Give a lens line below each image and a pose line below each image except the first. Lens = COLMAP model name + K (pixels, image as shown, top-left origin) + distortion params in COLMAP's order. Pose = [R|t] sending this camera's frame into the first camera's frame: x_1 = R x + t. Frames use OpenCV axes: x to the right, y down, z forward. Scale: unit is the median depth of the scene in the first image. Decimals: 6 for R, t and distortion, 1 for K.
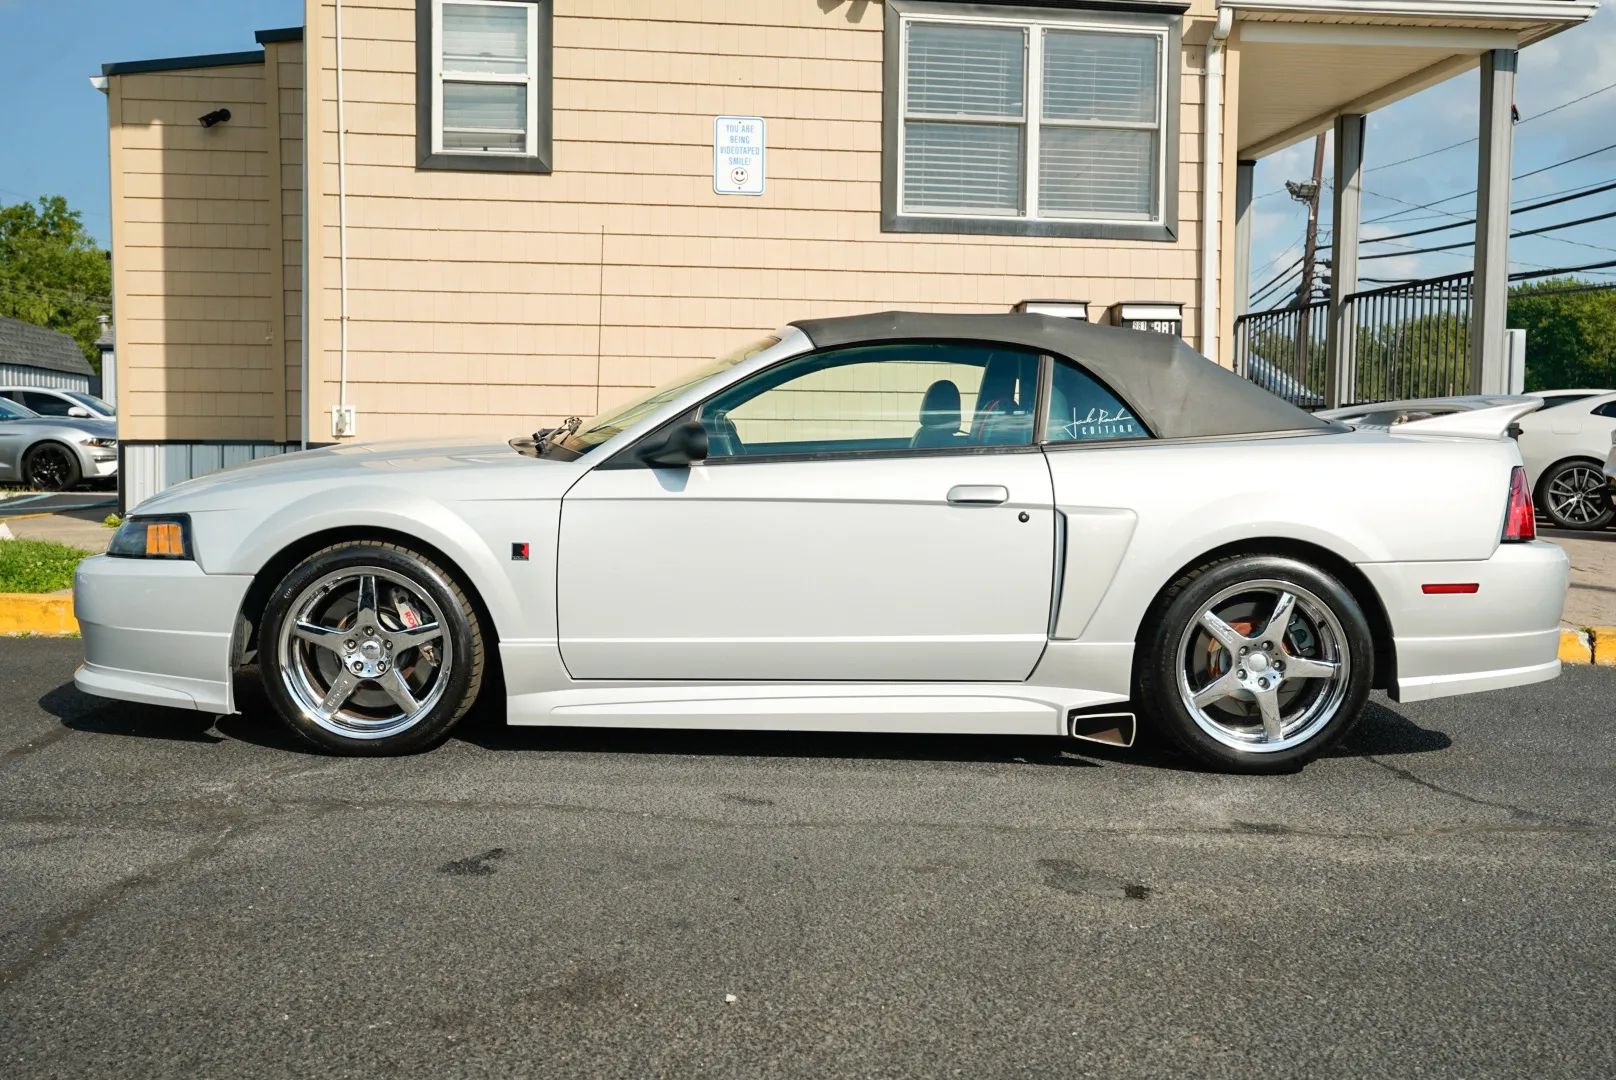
lens RADIAL K [[1596.7, 0, 802.6], [0, 1596.7, 545.3], [0, 0, 1]] dist [-0.006242, 0.006857]
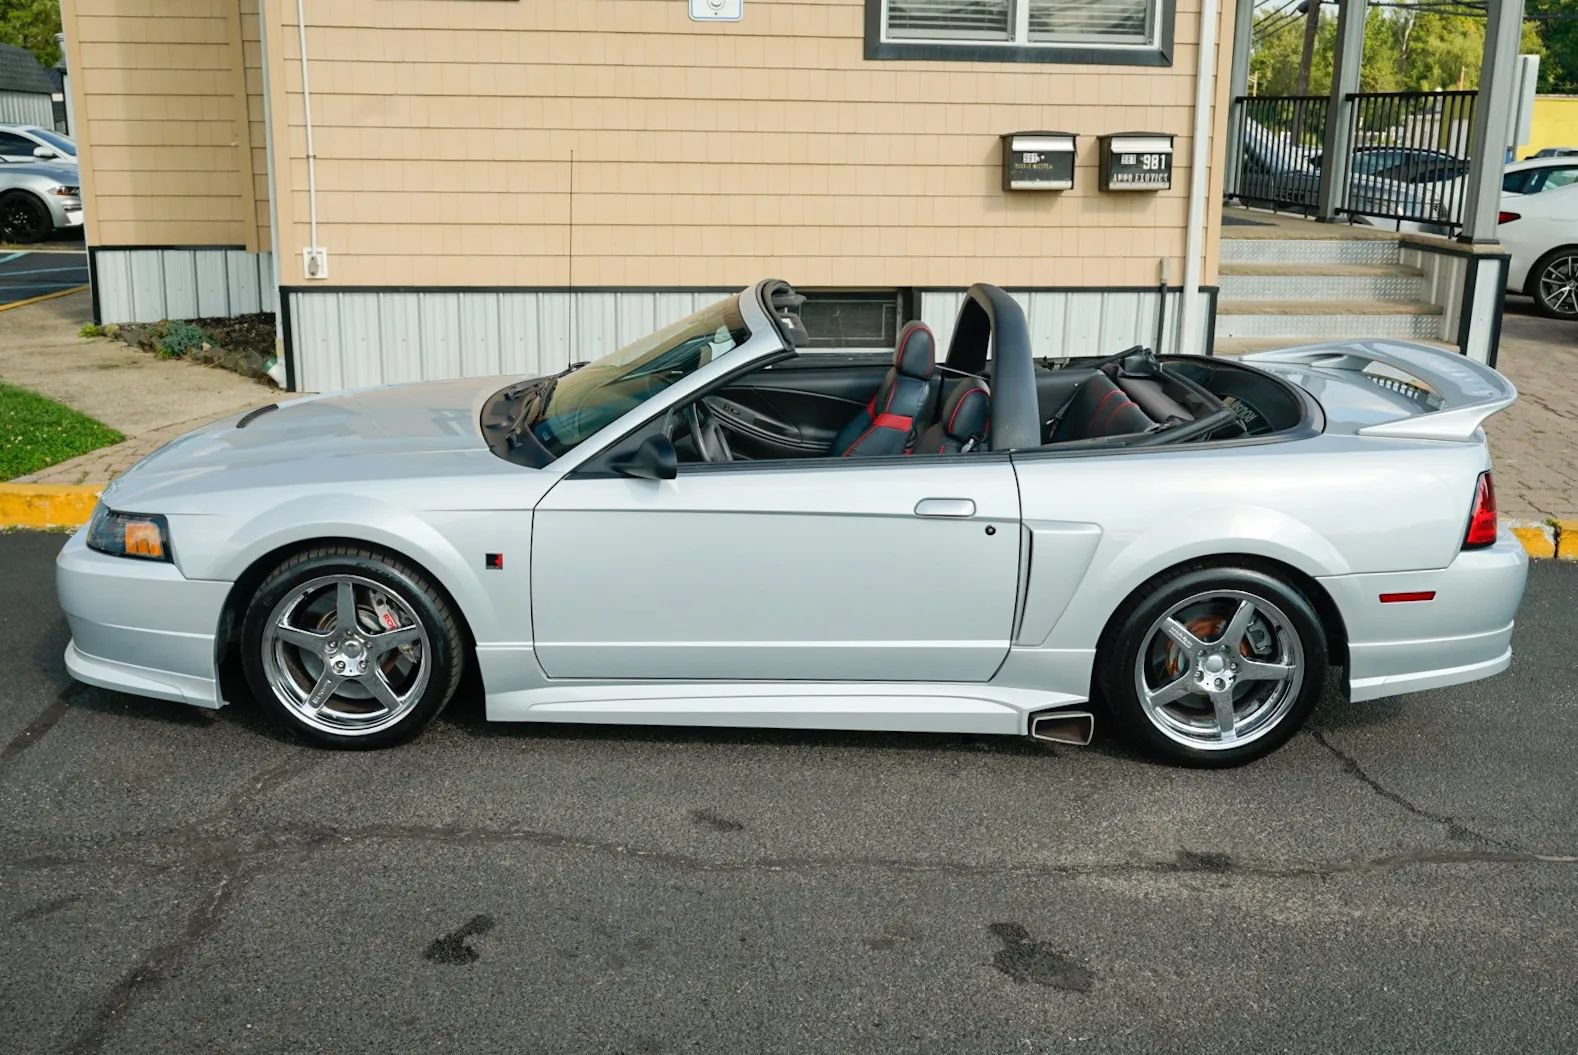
lens RADIAL K [[1595.5, 0, 788.9], [0, 1595.5, 527.7], [0, 0, 1]] dist [-0.004546, 0.003837]
pose [[0.999997, 0.002228, -0.000977, 0.005815], [-0.002005, 0.982225, 0.187697, -0.102782], [0.001377, -0.187694, 0.982227, 0.003538]]
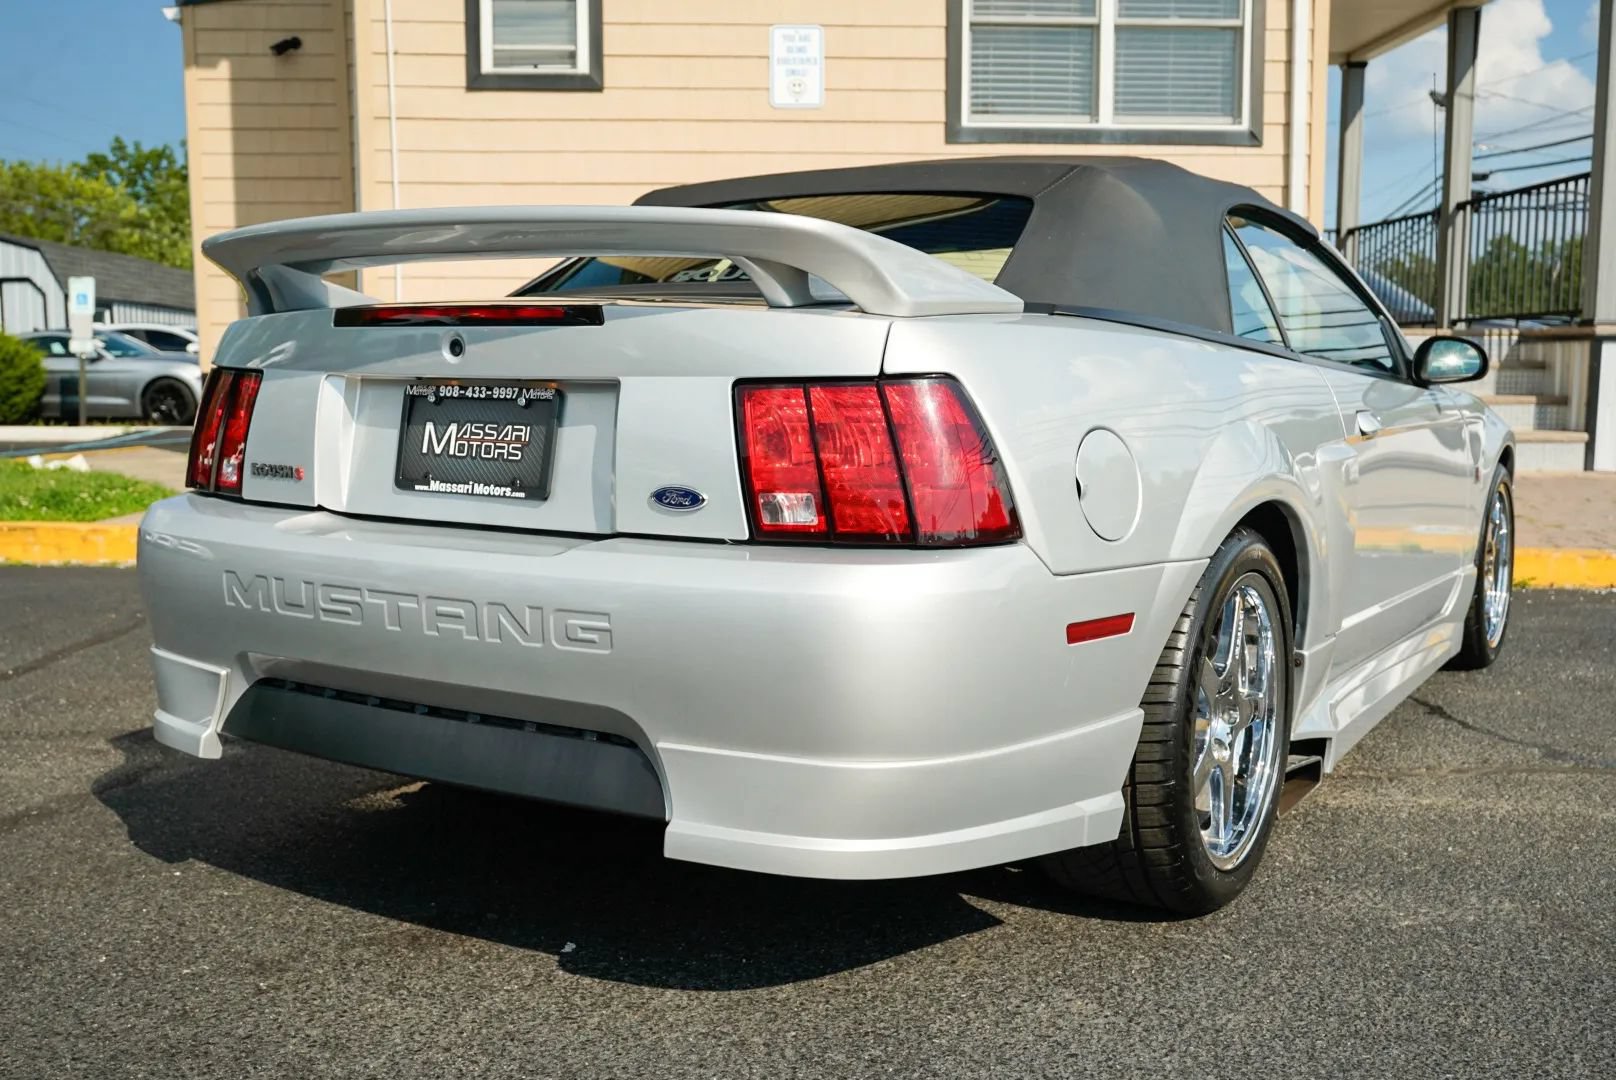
lens RADIAL K [[1595.2, 0, 805.5], [0, 1595.2, 549.2], [0, 0, 1]] dist [-0.000468, -0.005656]
pose [[0.996442, -0.002657, -0.084244, 0.046877], [0.006446, 0.998978, 0.044732, 0.003822], [0.084039, -0.045116, 0.995441, 0.029295]]
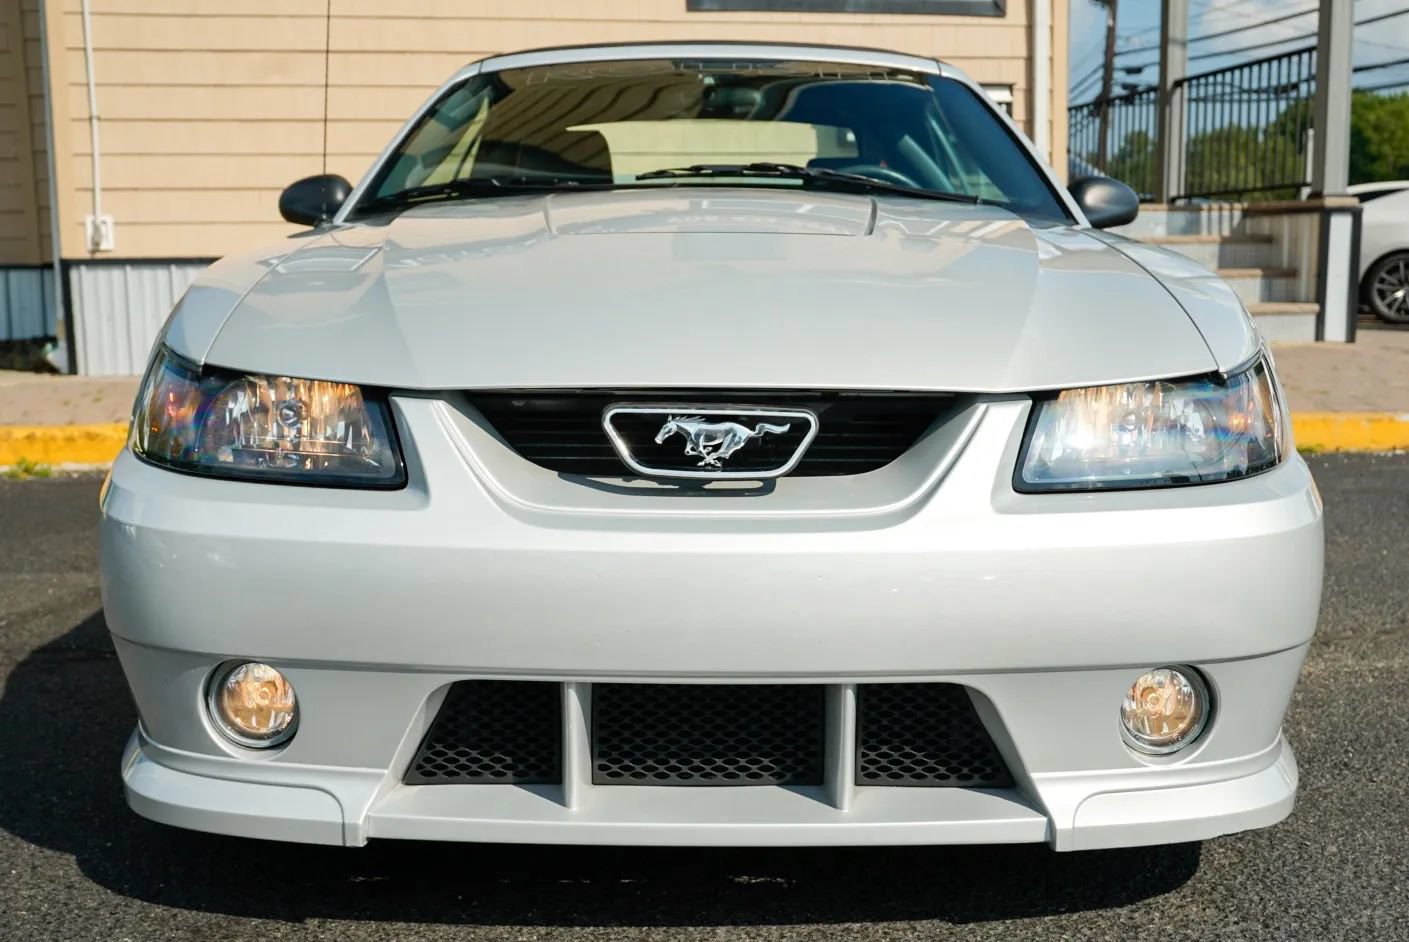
lens RADIAL K [[1595.3, 0, 686.9], [0, 1595.3, 499.9], [0, 0, 1]] dist [-0.000216, -0.004662]
pose [[0.998017, -0.034426, 0.052694, -0.008760], [0.030286, 0.996538, 0.077431, 0.012498], [-0.055177, -0.075682, 0.995604, 0.071726]]
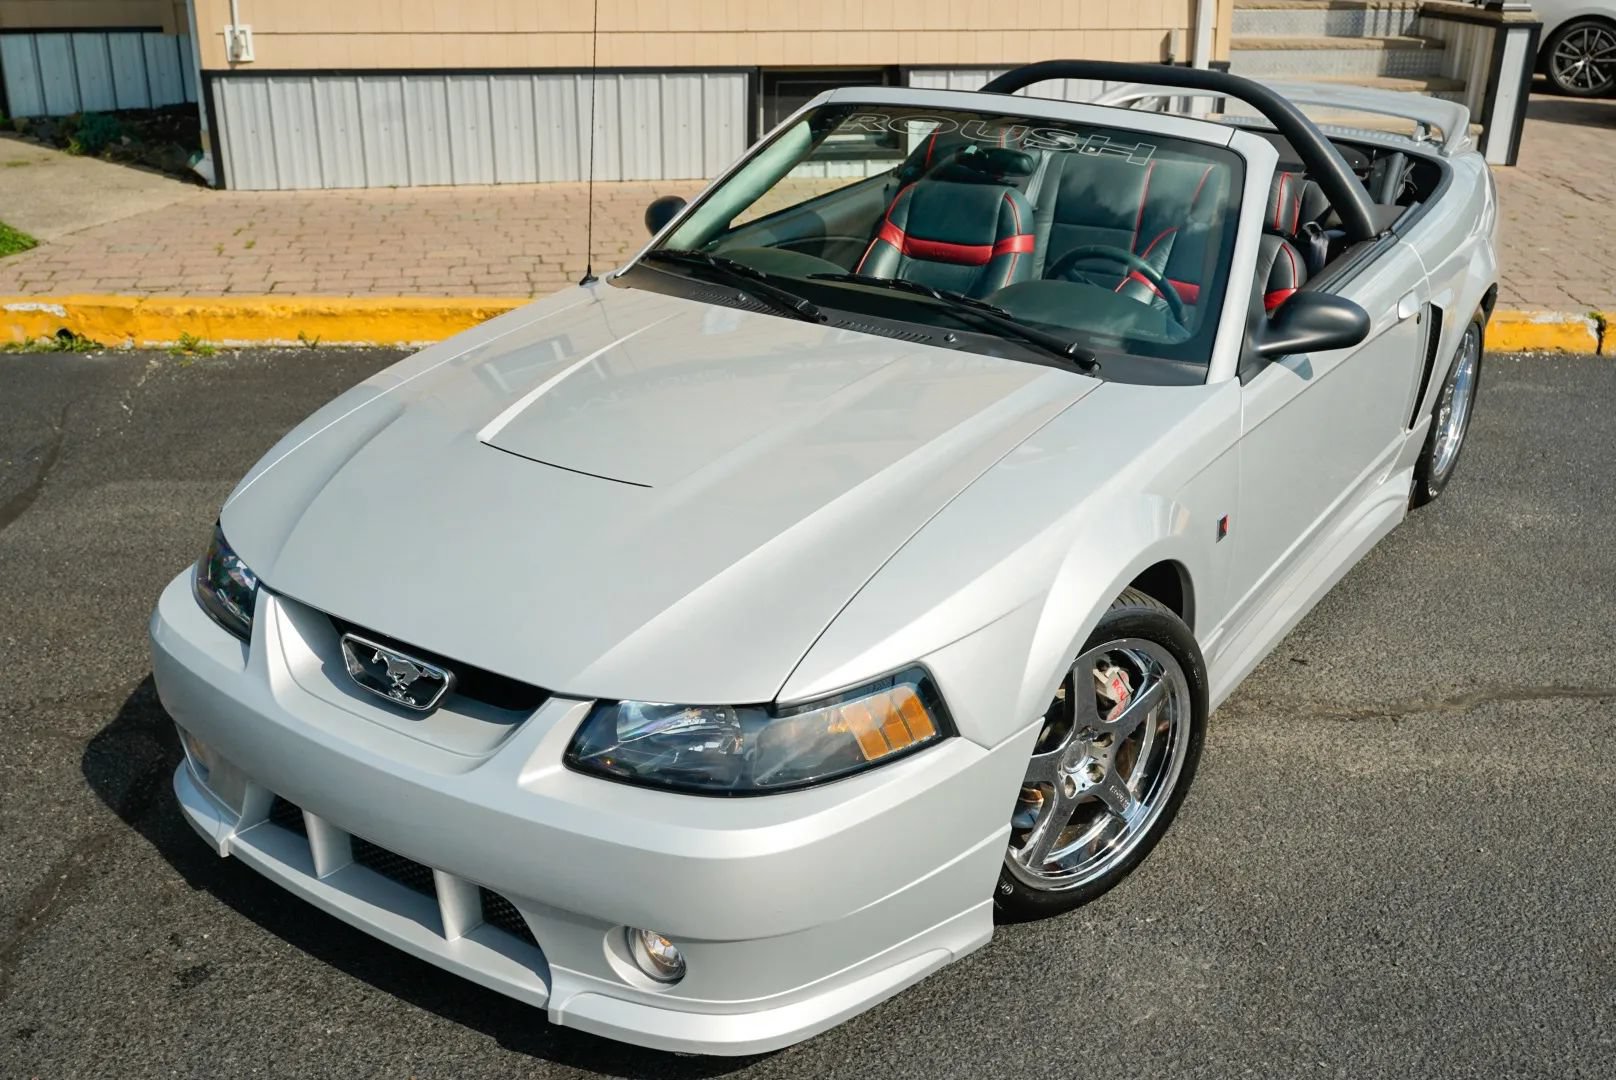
lens RADIAL K [[1596.7, 0, 802.6], [0, 1596.7, 545.3], [0, 0, 1]] dist [-0.006242, 0.006857]
pose [[0.999432, -0.016279, 0.029517, -0.005554], [0.006015, 0.947733, 0.319007, -0.094302], [-0.033167, -0.318648, 0.947293, 0.061832]]
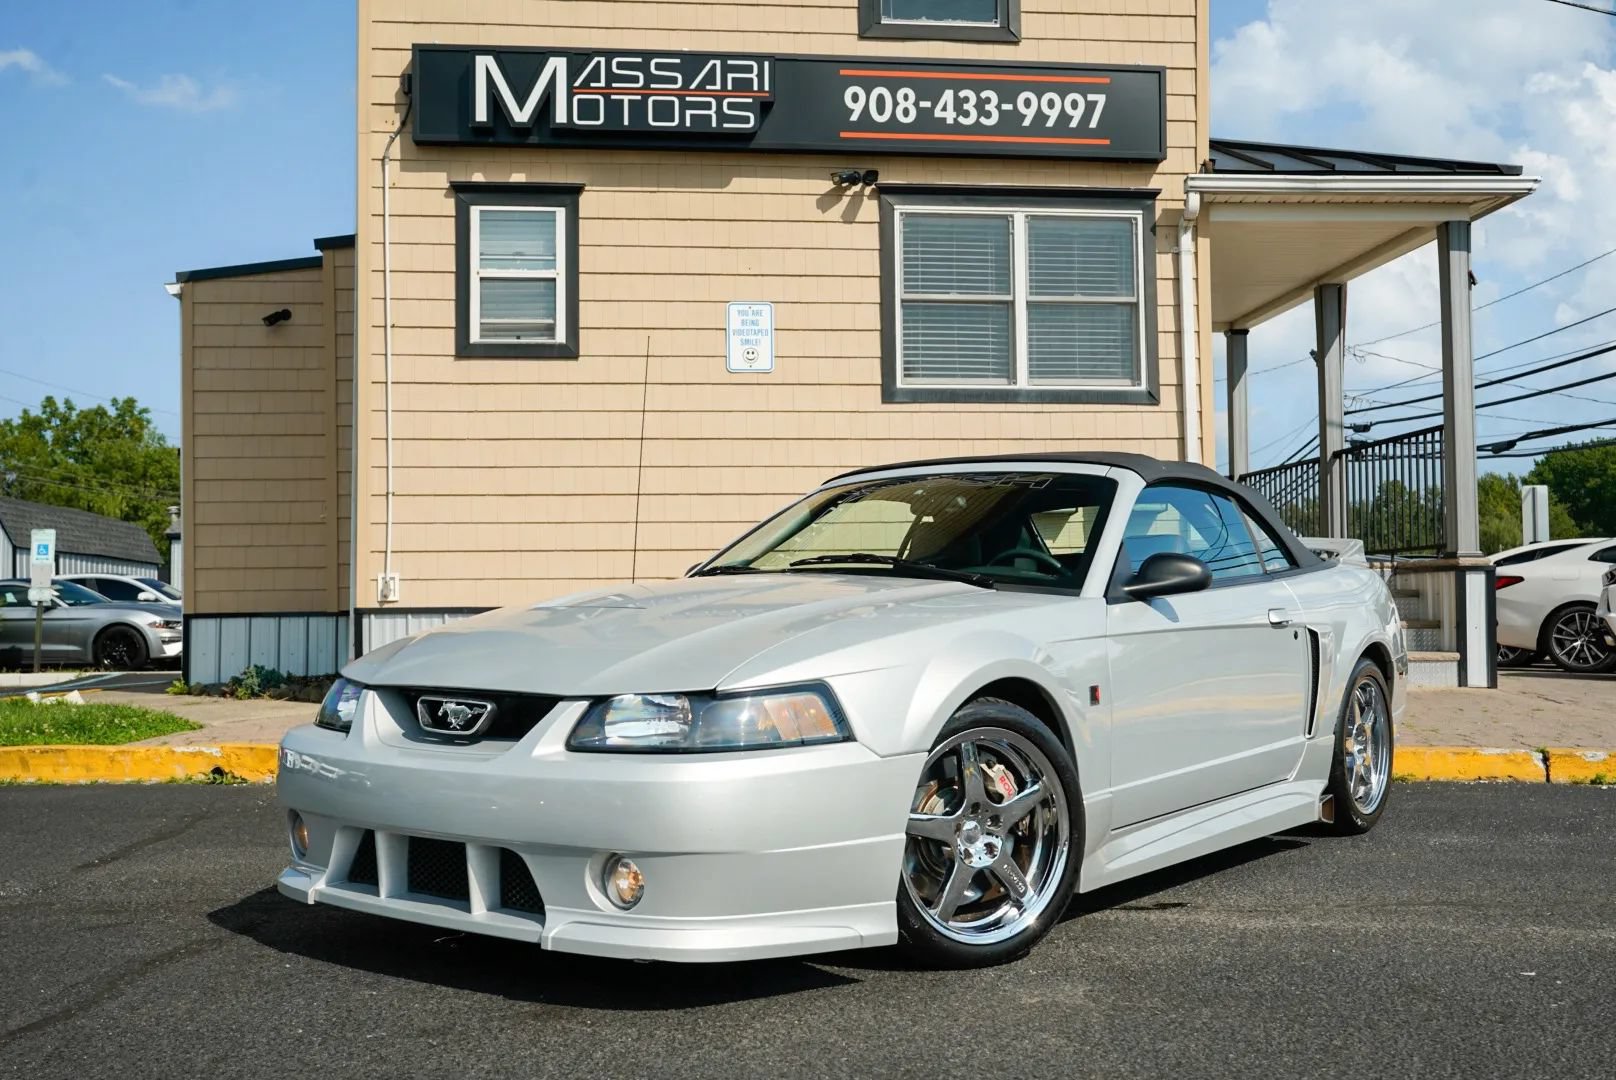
lens RADIAL K [[1588.6, 0, 806.2], [0, 1588.6, 546.1], [0, 0, 1]] dist [-0.003395, -0.007148]
pose [[0.999228, -0.023885, -0.031198, 0.029731], [0.020286, 0.993616, -0.110972, 0.019425], [0.033649, 0.110253, 0.993334, -0.063165]]
